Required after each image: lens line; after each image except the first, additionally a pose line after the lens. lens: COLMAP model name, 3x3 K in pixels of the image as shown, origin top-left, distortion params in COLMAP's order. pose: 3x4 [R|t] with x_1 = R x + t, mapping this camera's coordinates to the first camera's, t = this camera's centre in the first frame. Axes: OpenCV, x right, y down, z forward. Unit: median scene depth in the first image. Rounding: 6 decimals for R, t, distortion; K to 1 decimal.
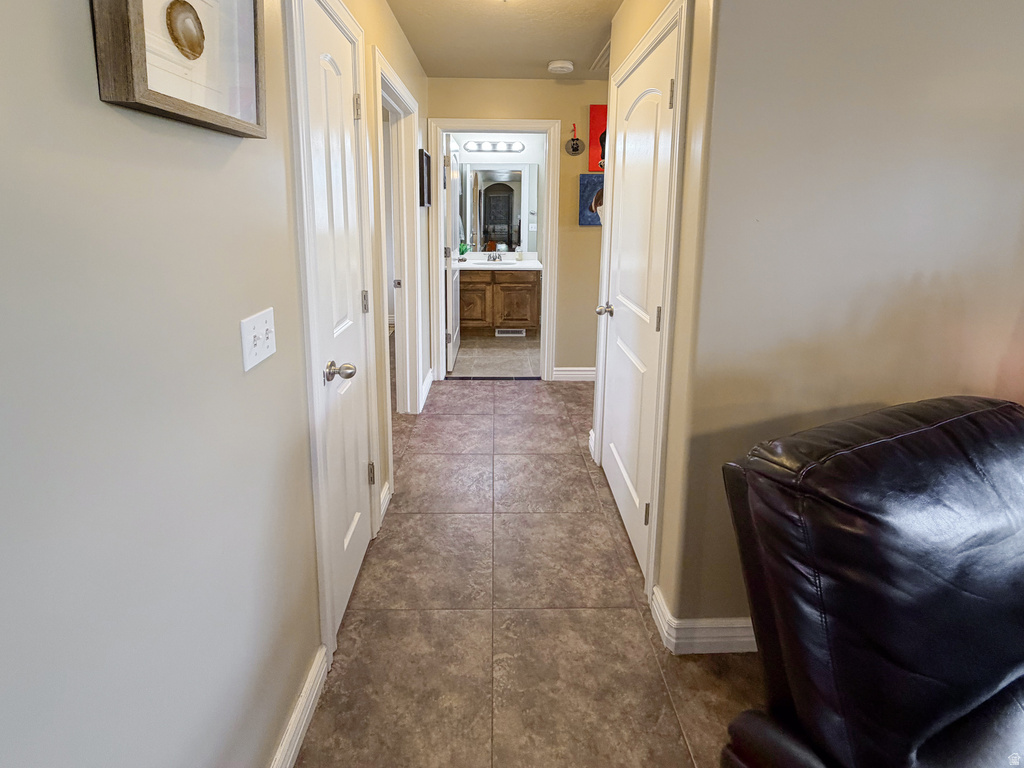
lens RADIAL K [[424.0, 0, 512.0], [0, 424.0, 384.0], [0, 0, 1]] dist [-0.000798, 0.000017]
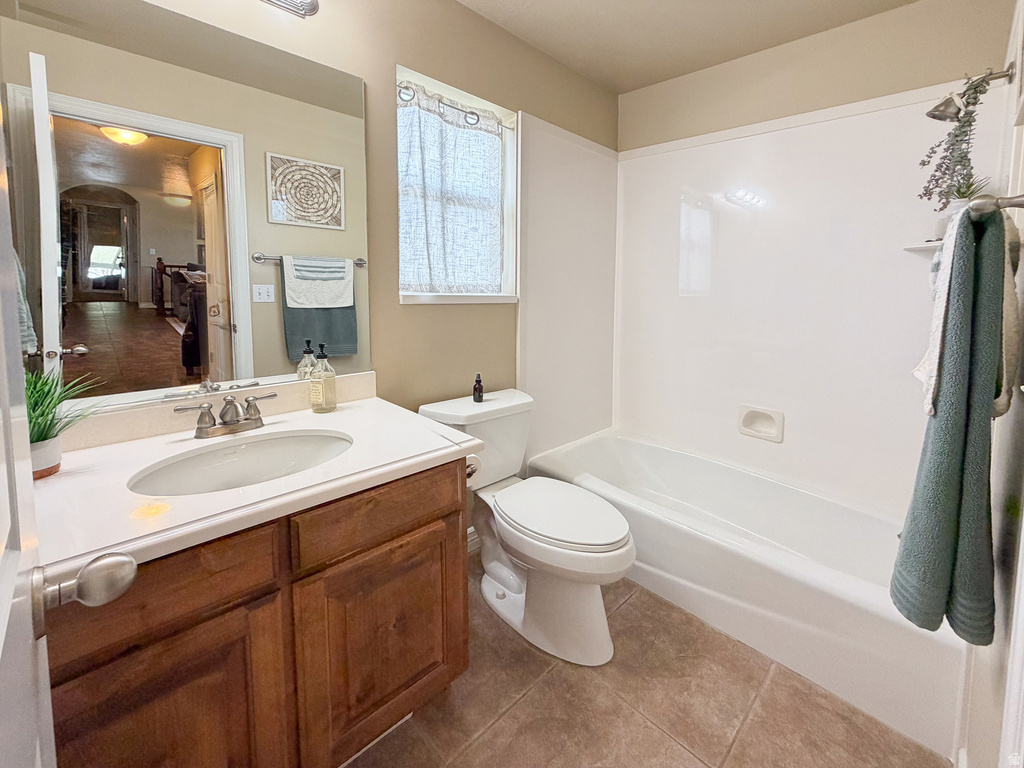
lens RADIAL K [[424.0, 0, 512.0], [0, 424.0, 384.0], [0, 0, 1]] dist [-0.000798, 0.000017]
pose [[0.697575, -0.043264, 0.715204, -0.109332], [0.142559, 0.986599, -0.079365, -0.297910], [-0.702186, 0.157322, 0.694395, 0.772494]]
